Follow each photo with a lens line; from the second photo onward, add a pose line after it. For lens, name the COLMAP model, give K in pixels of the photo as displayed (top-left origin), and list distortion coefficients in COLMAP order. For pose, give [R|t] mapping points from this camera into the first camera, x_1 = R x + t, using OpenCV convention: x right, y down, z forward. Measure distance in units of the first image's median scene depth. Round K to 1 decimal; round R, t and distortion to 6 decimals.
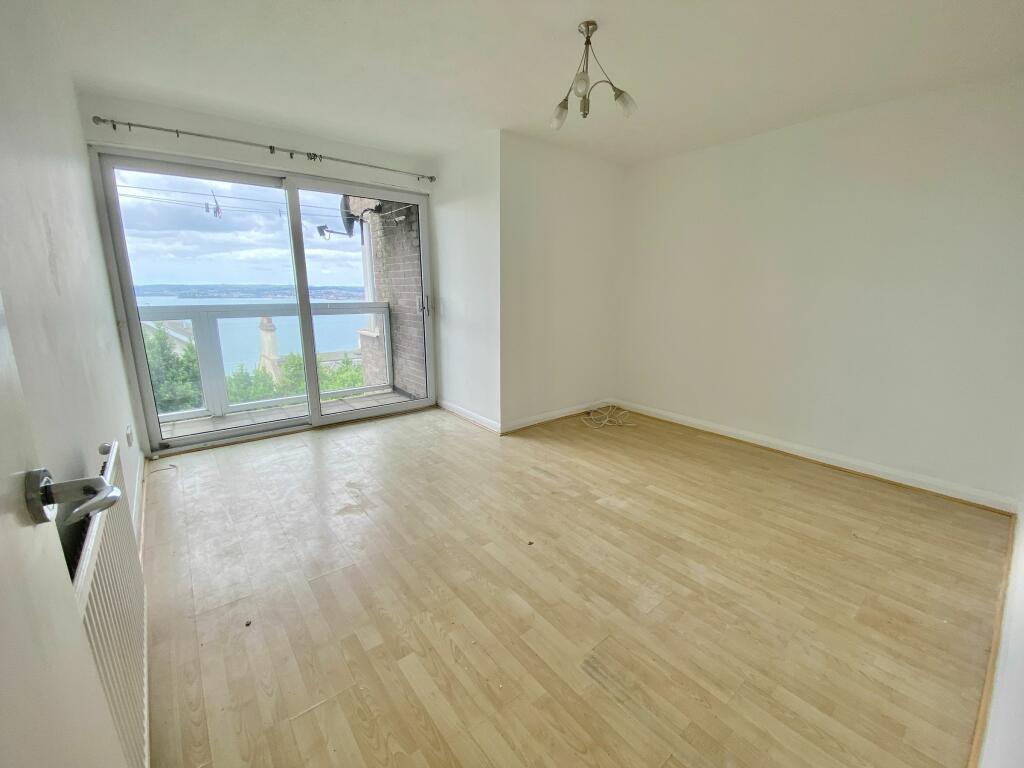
lens RADIAL K [[419.8, 0, 509.7], [0, 419.8, 377.5], [0, 0, 1]] dist [0.013118, -0.017290]
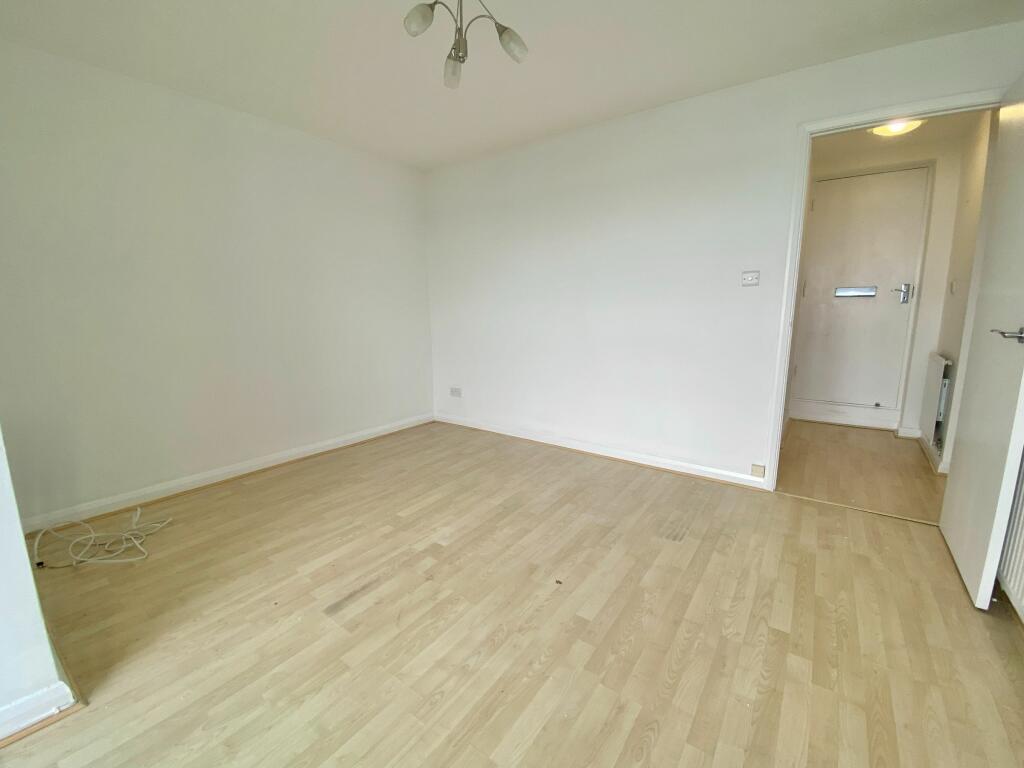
lens RADIAL K [[419.8, 0, 509.7], [0, 419.8, 377.5], [0, 0, 1]] dist [0.013118, -0.017290]
pose [[-0.263362, -0.159153, 0.951478, -0.618936], [0.201729, 0.955407, 0.215647, -0.187265], [-0.943369, 0.248734, -0.219512, 1.096360]]
